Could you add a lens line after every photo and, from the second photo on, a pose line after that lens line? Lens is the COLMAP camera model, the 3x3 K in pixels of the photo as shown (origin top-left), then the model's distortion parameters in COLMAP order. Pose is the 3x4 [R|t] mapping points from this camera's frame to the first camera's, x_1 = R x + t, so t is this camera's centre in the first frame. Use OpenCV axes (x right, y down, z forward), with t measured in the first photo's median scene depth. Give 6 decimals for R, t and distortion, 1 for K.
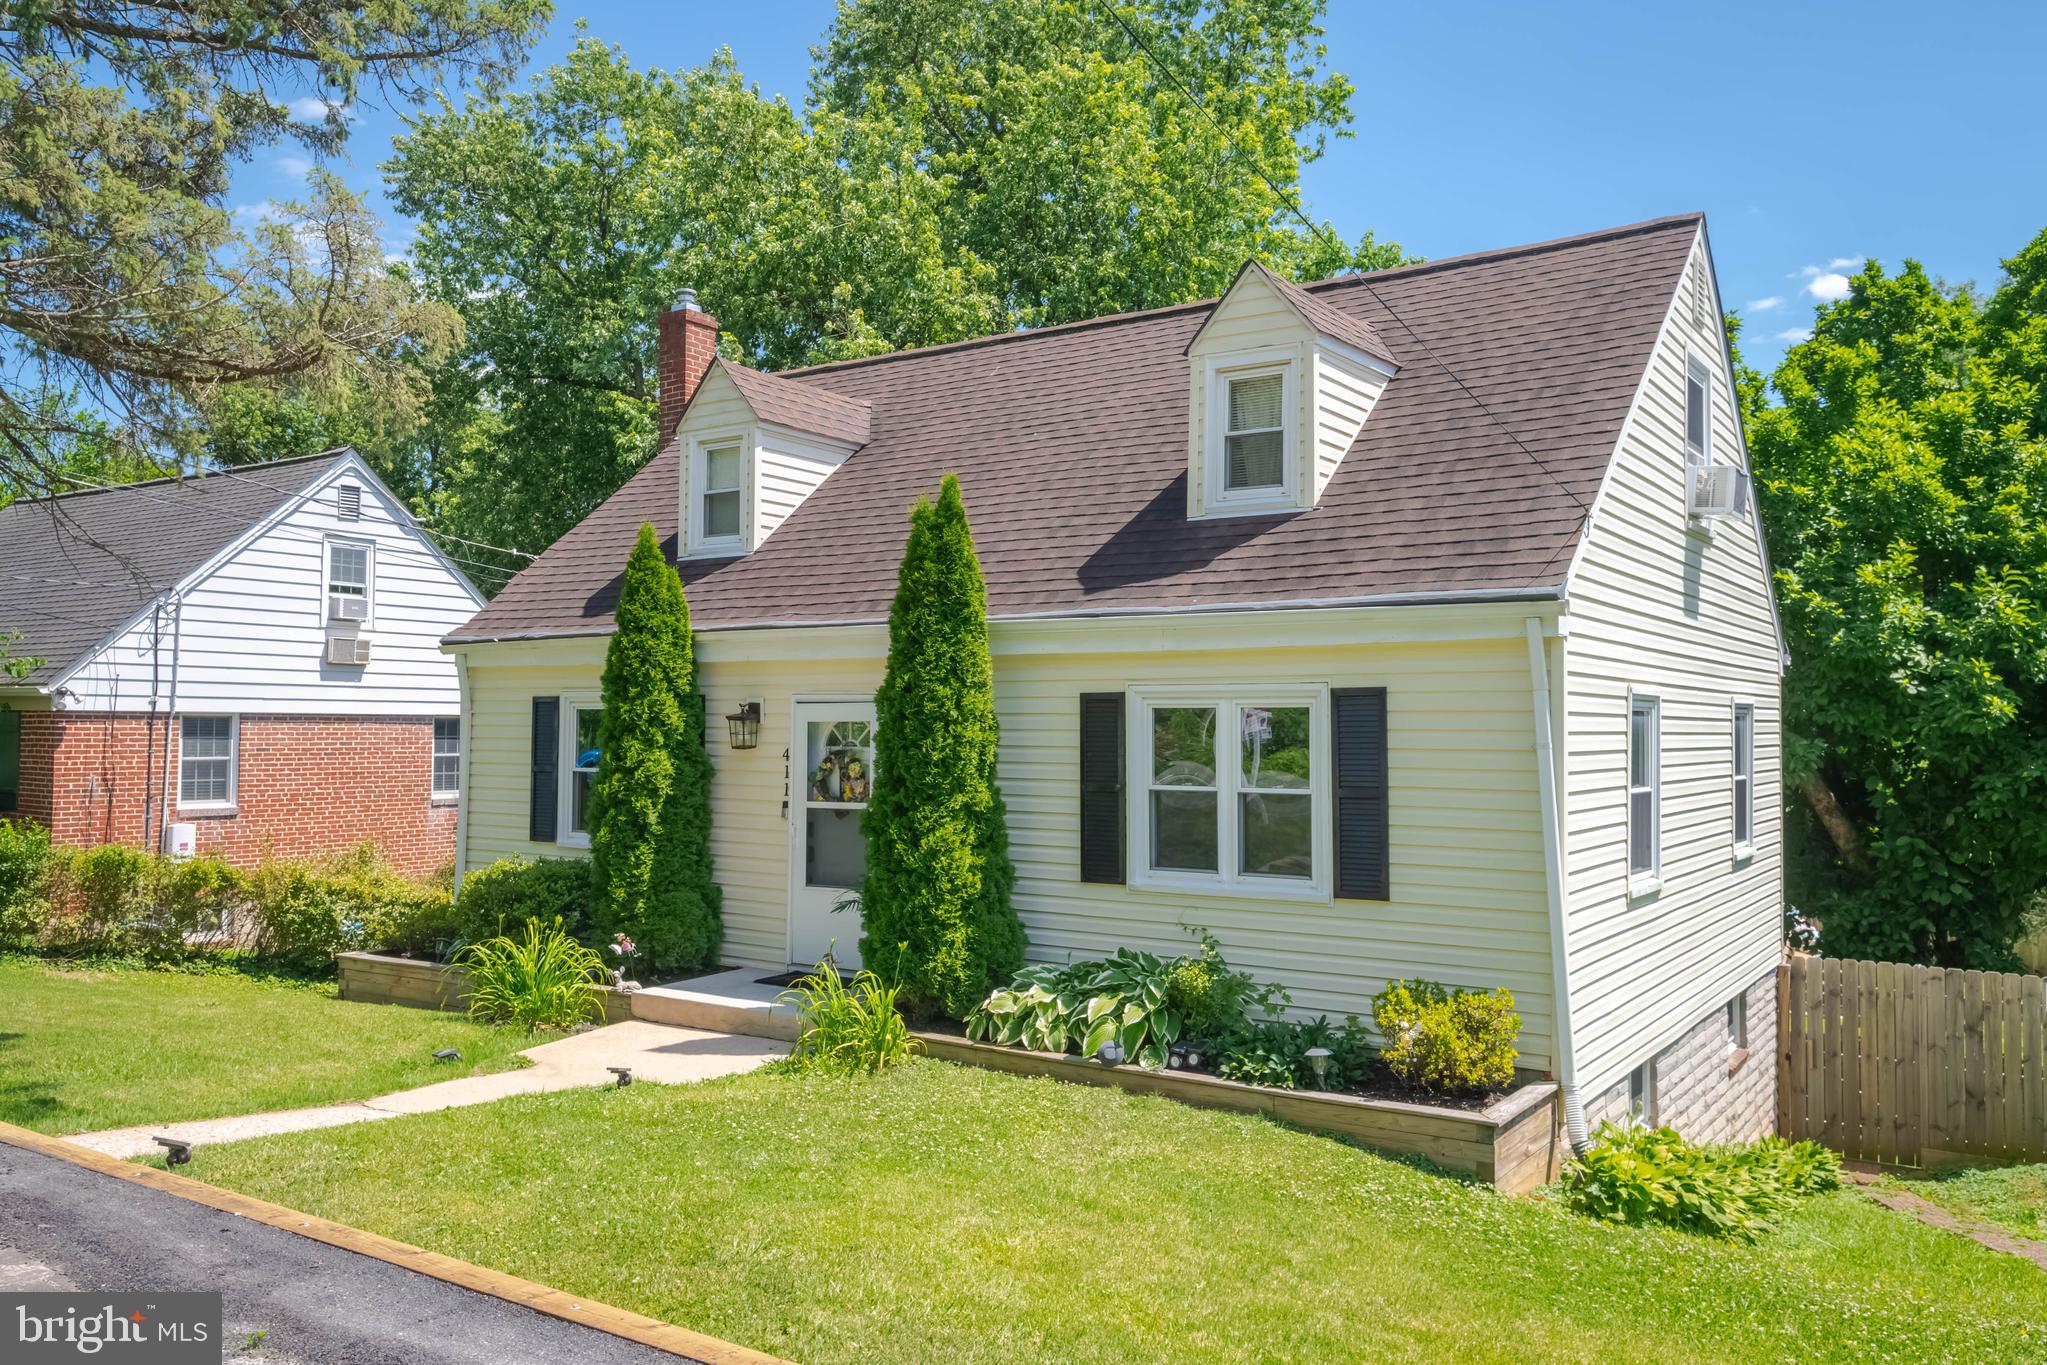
lens RADIAL K [[1569.1, 0, 1023.5], [0, 1569.1, 682.5], [0, 0, 1]] dist [0.047498, 0.001889]
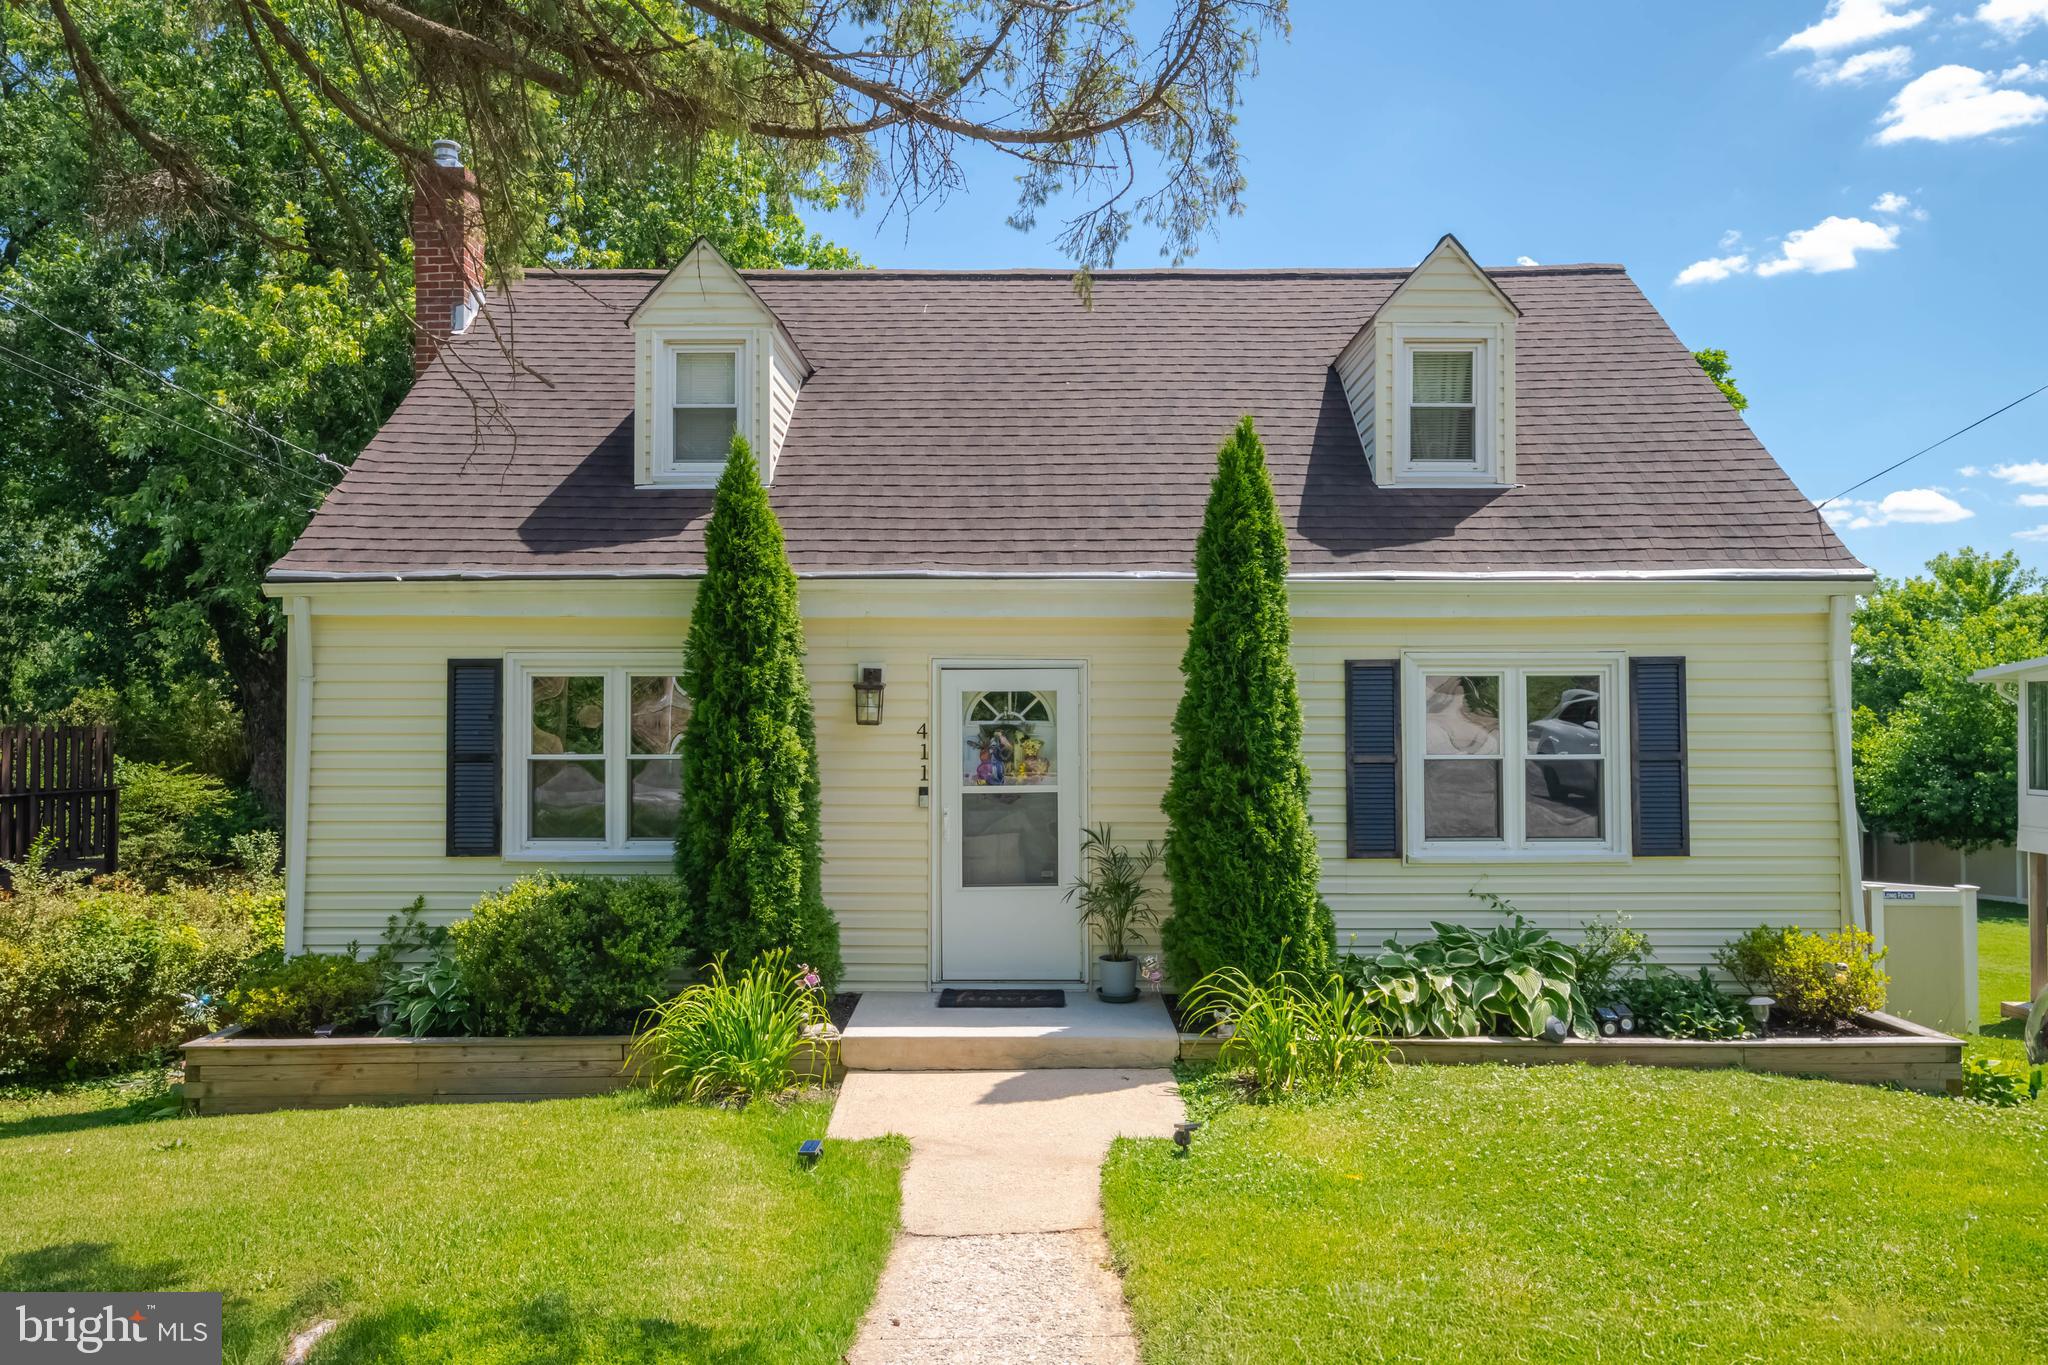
lens RADIAL K [[1395.2, 0, 1028.4], [0, 1395.2, 735.7], [0, 0, 1]] dist [-0.030910, 0.002781]
pose [[0.829320, -0.017279, 0.558507, -0.548400], [-0.013002, 0.998654, 0.050203, 0.011669], [-0.558623, -0.048895, 0.827979, 0.380056]]
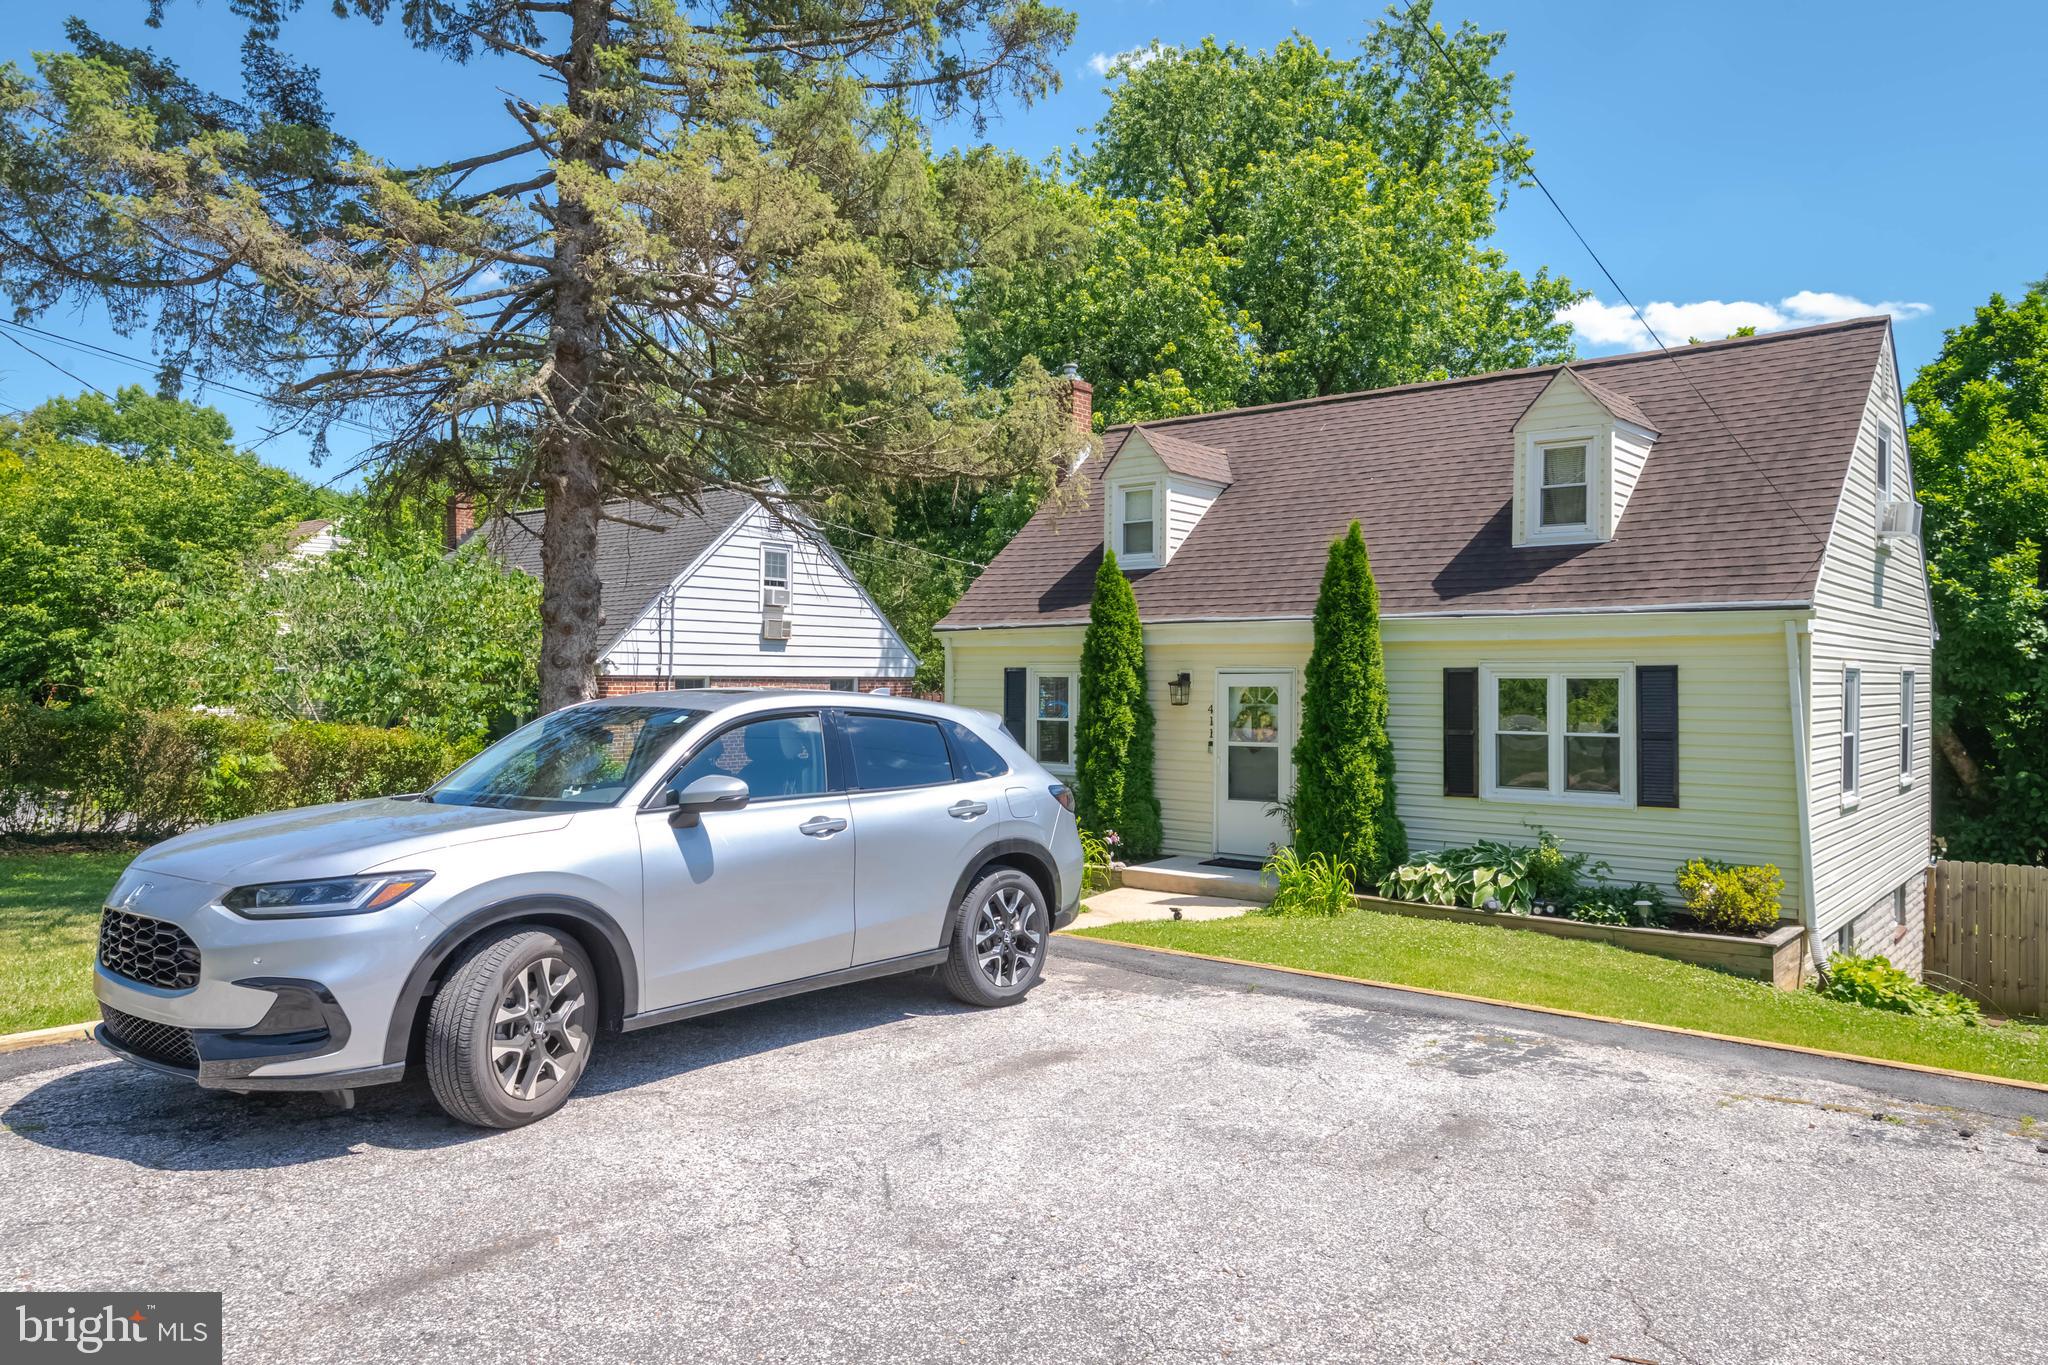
lens RADIAL K [[1399.5, 0, 1034.9], [0, 1399.5, 684.2], [0, 0, 1]] dist [0.039714, 0.000563]
pose [[0.996276, -0.001819, -0.086208, -0.213911], [0.004570, 0.999486, 0.031726, -0.019992], [0.086106, -0.032002, 0.995772, -0.315225]]
